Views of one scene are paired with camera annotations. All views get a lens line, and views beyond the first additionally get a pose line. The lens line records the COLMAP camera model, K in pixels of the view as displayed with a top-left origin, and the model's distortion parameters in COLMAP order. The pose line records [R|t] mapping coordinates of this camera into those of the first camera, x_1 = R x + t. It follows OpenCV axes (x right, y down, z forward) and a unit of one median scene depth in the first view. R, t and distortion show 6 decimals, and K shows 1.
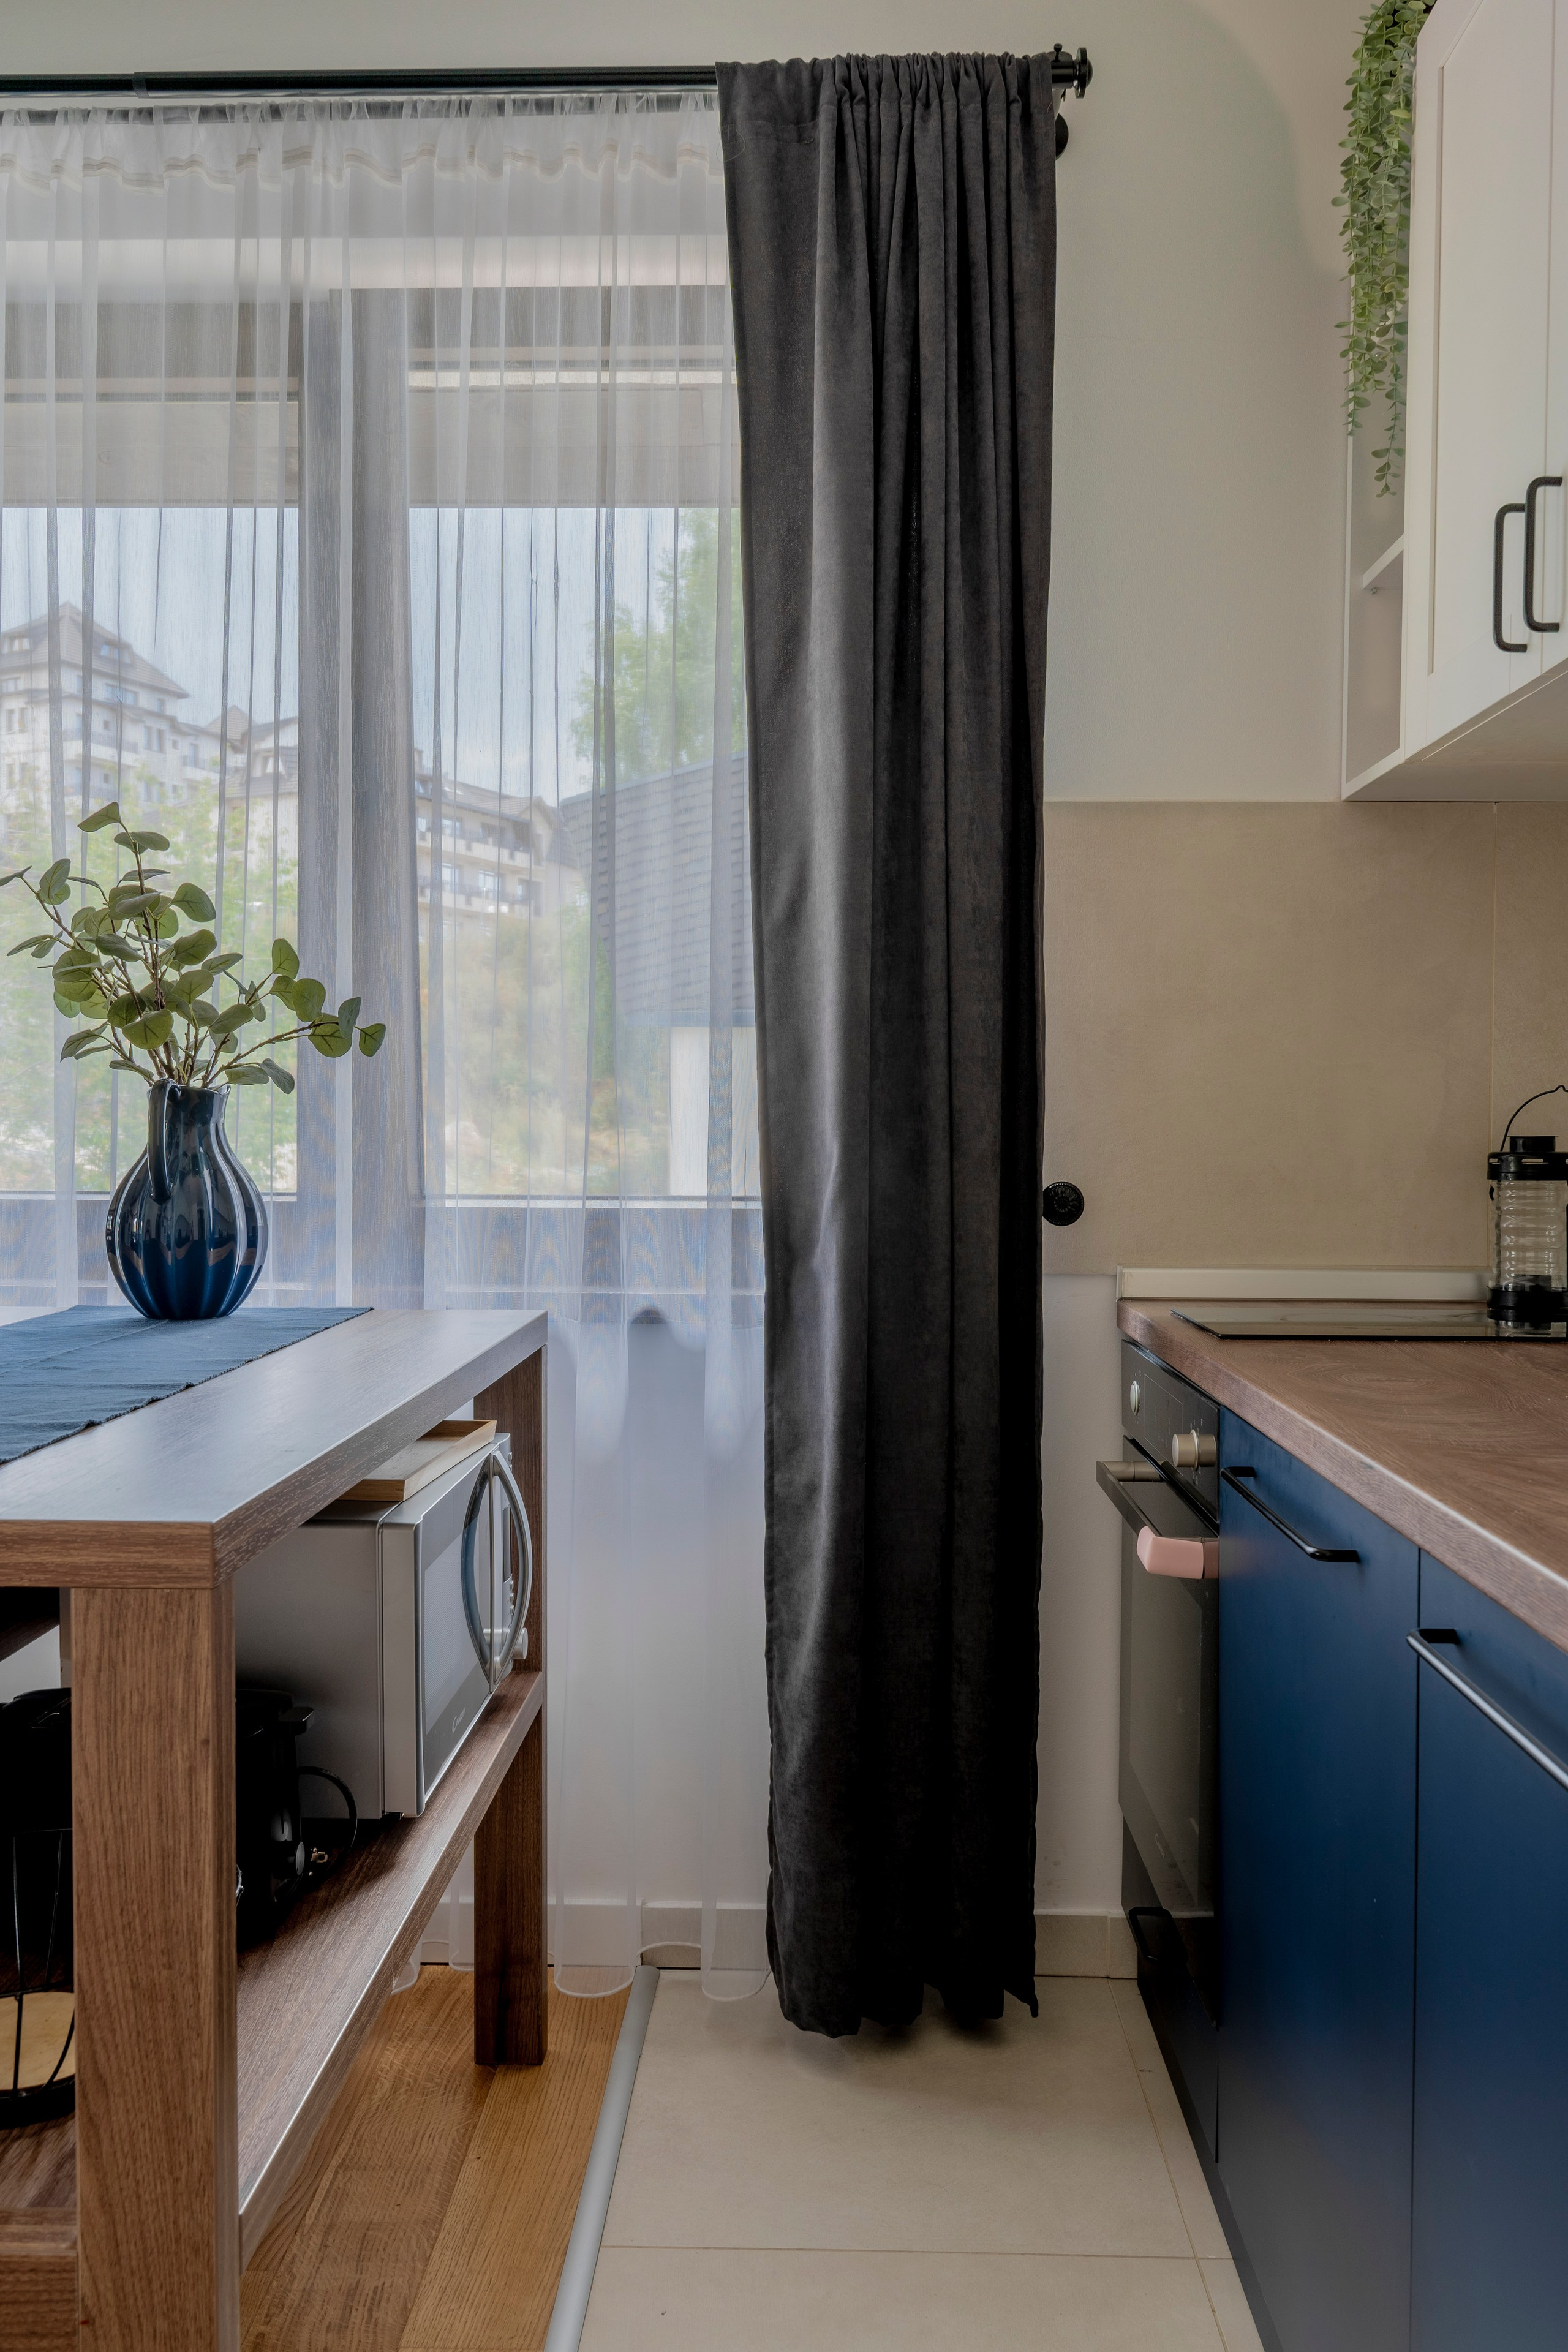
lens RADIAL K [[1910.1, 0, 714.5], [0, 1910.1, 1165.0], [0, 0, 1]] dist [0.001409, -0.008441]
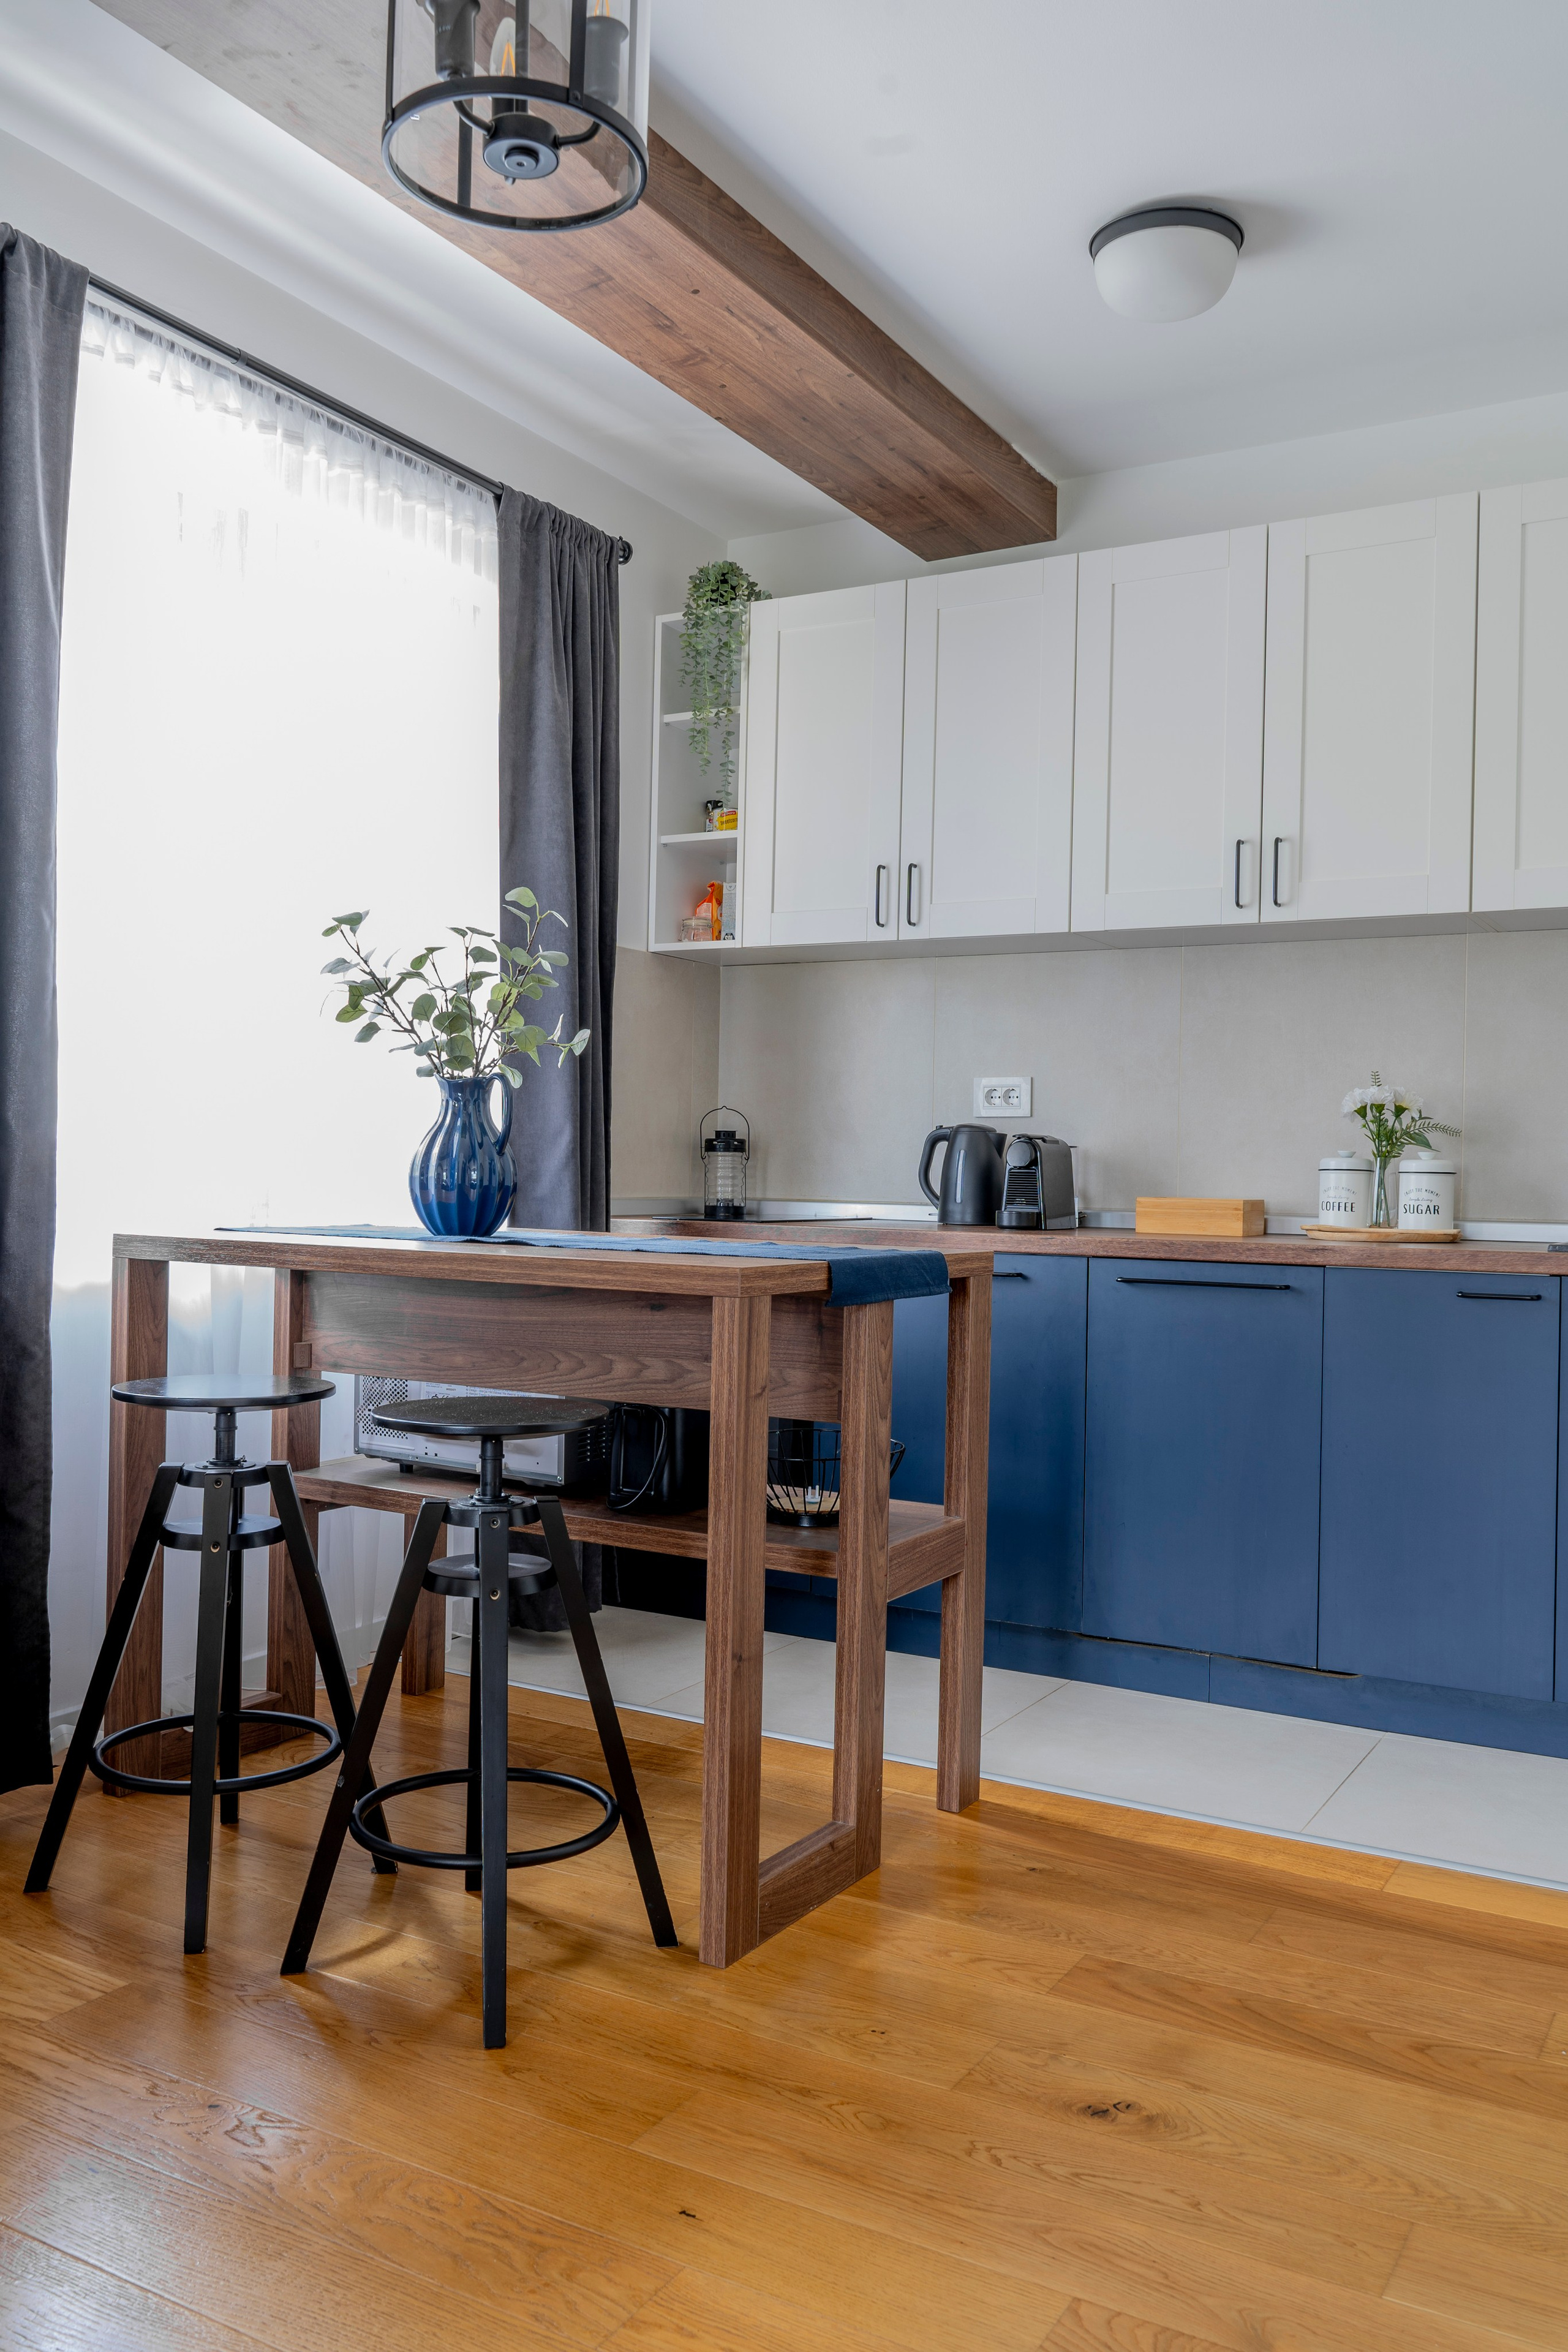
lens RADIAL K [[1910.1, 0, 749.4], [0, 1910.1, 1174.5], [0, 0, 1]] dist [0.001409, -0.008441]
pose [[0.485040, 0.003231, 0.874486, -1.377810], [-0.000875, 0.999994, -0.003209, 0.039873], [-0.874491, 0.000791, 0.485041, -0.008817]]
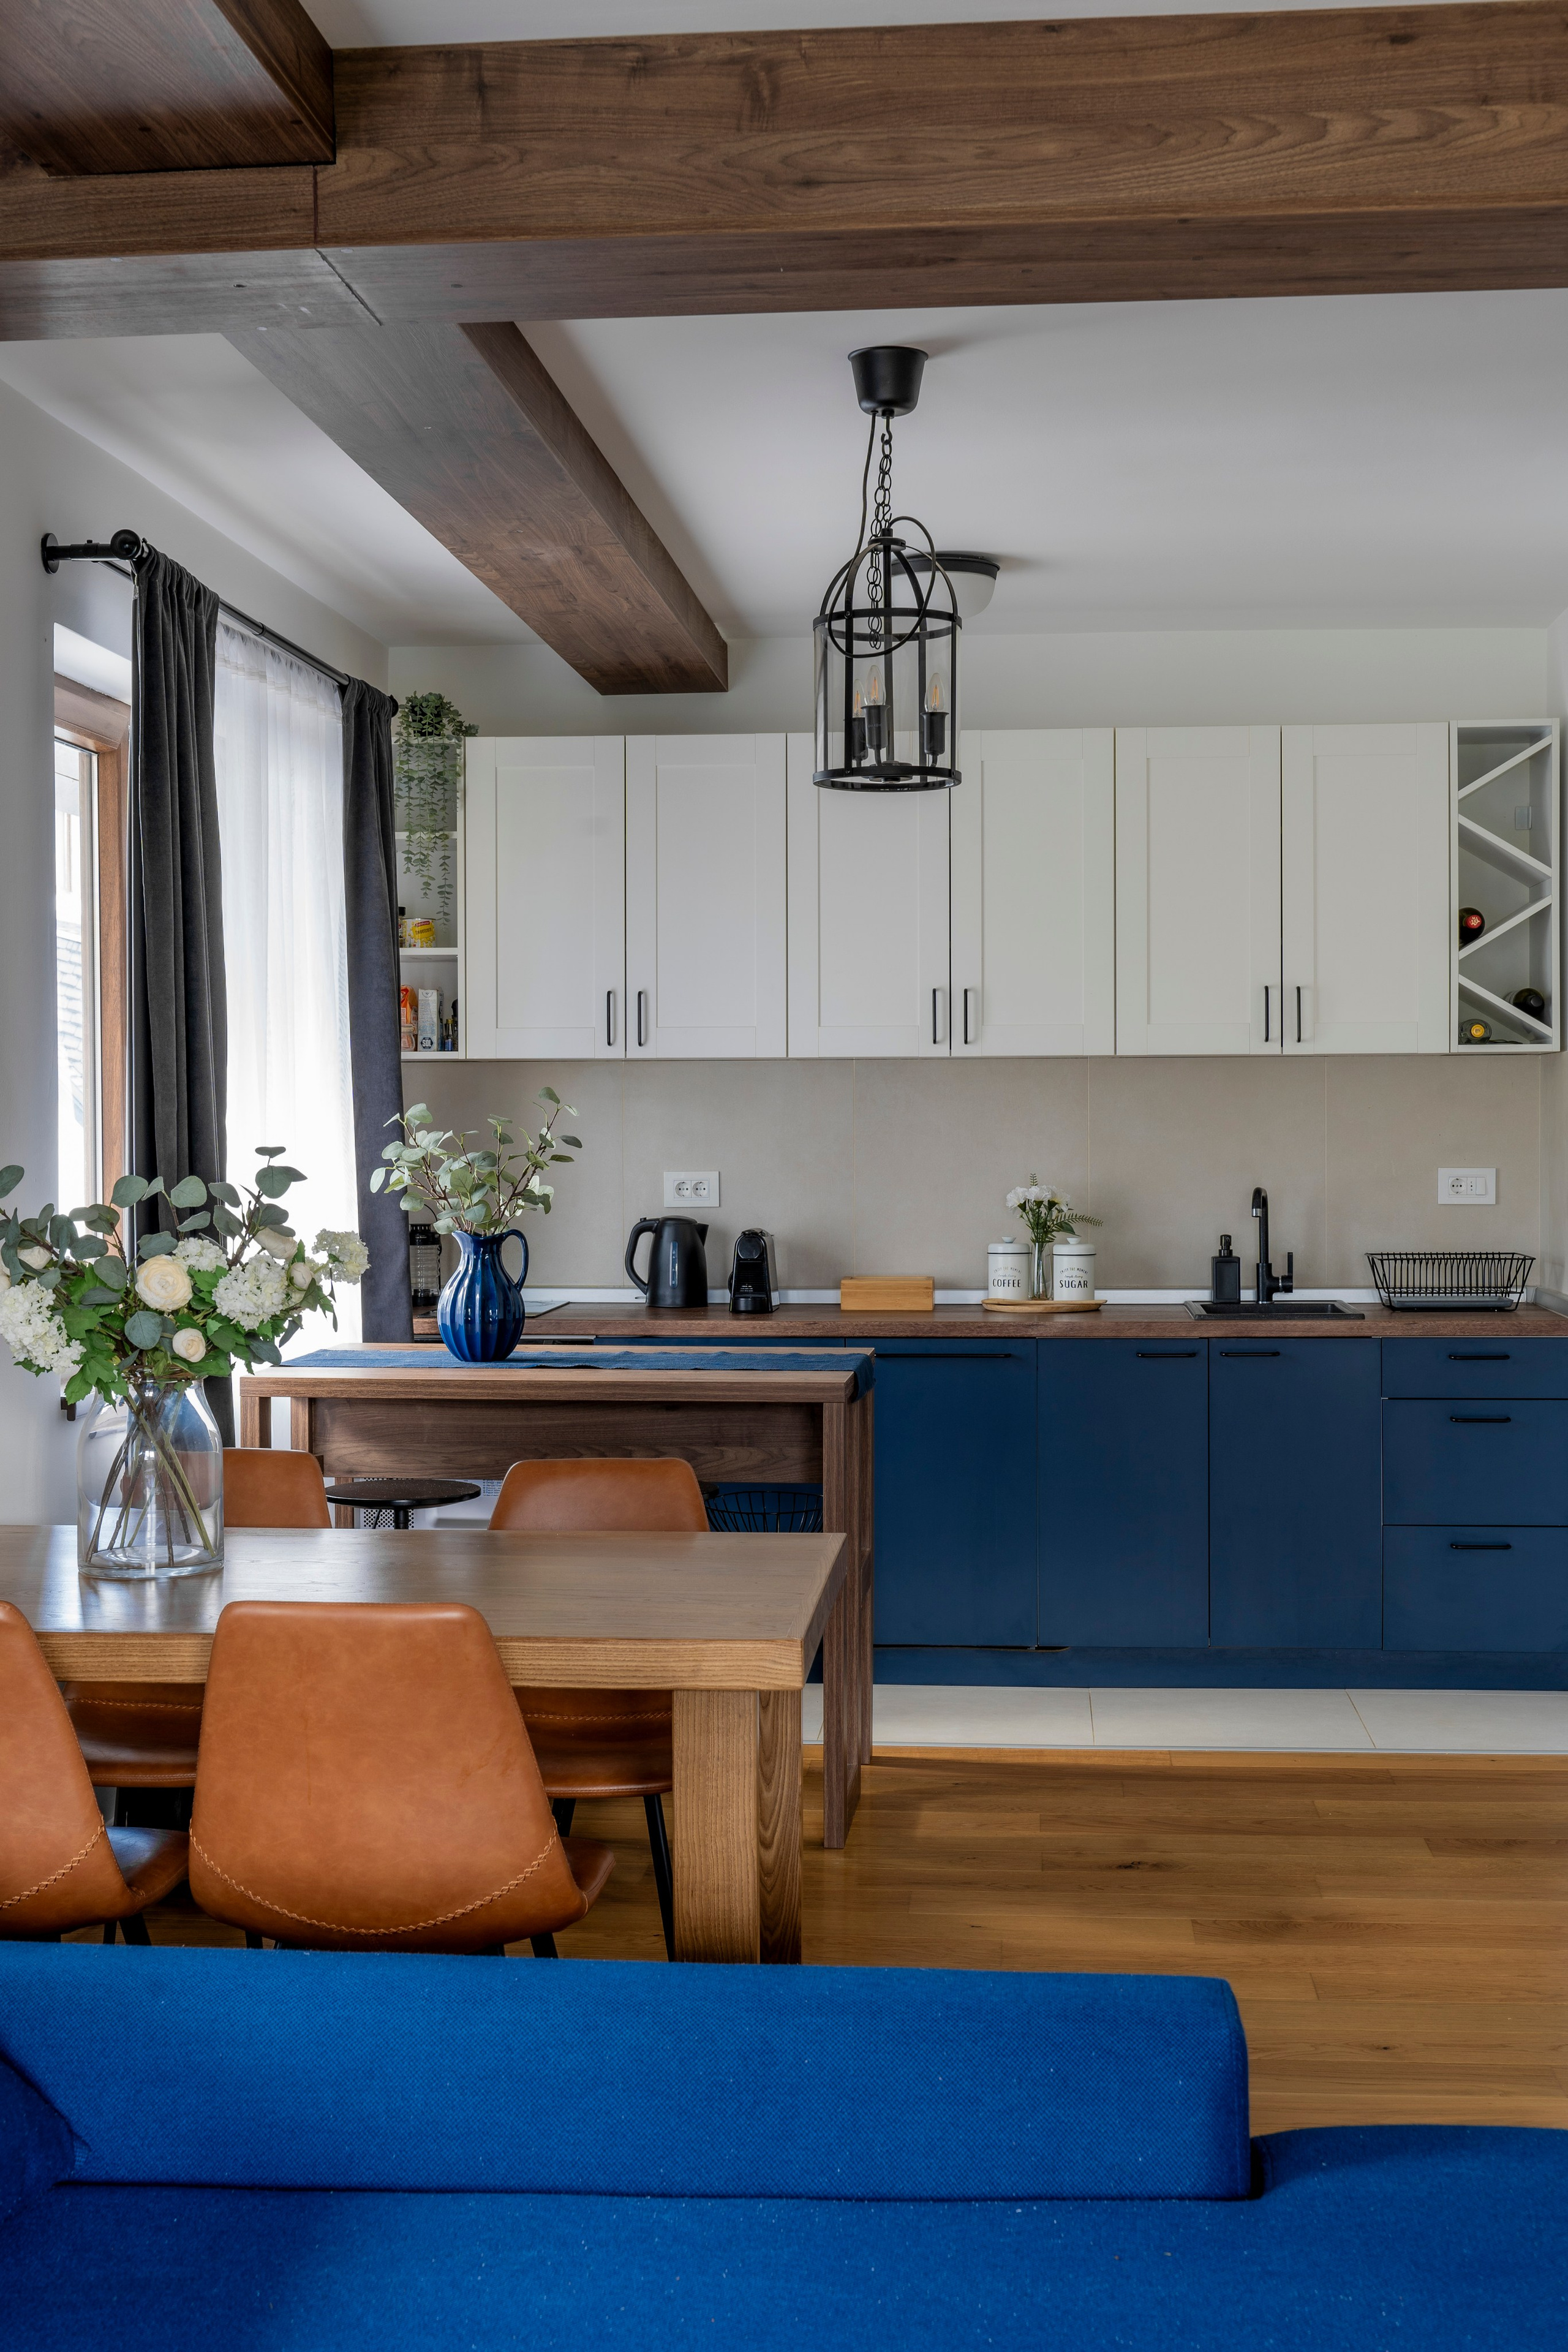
lens RADIAL K [[2845.9, 0, 775.0], [0, 2845.9, 1184.9], [0, 0, 1]] dist [-0.025849, 0.000000]
pose [[0.073909, -0.029307, 0.996834, -2.791644], [0.024250, 0.999325, 0.027582, -0.140504], [-0.996970, 0.022134, 0.074570, 0.381217]]
